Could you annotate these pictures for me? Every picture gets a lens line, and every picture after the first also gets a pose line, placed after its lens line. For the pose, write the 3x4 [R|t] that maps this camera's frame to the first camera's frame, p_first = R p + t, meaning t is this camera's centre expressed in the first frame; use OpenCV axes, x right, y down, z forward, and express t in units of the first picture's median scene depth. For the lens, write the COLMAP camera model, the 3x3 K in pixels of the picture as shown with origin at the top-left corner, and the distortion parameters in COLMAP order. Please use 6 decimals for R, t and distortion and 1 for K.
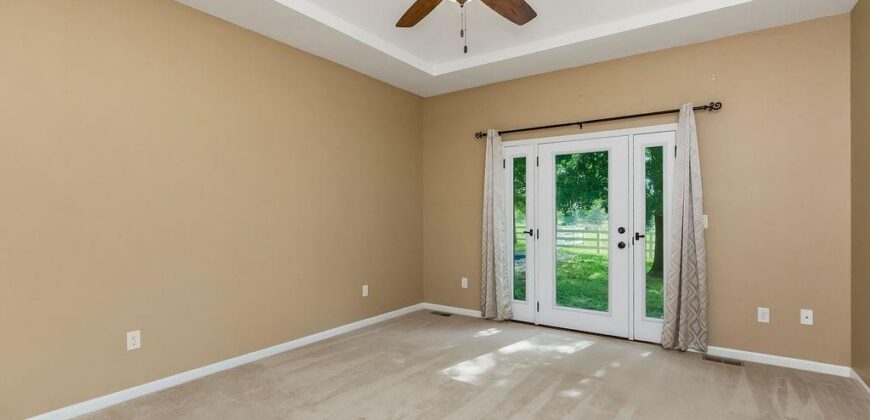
lens RADIAL K [[401.5, 0, 434.7], [0, 401.5, 216.4], [0, 0, 1]] dist [-0.009359, 0.002012]
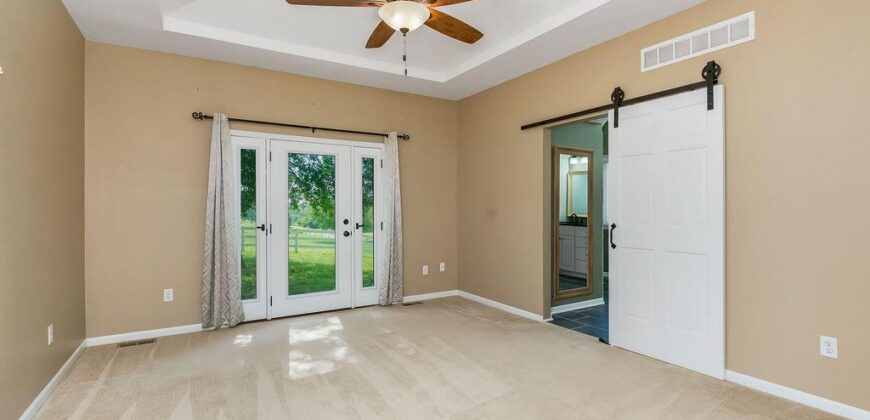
lens RADIAL K [[401.5, 0, 436.9], [0, 401.5, 206.4], [0, 0, 1]] dist [-0.009359, 0.002012]
pose [[0.403957, 0.005352, 0.914762, -0.525072], [0.009458, 0.999905, -0.010026, 0.002357], [-0.914729, 0.012702, 0.403868, 0.229884]]
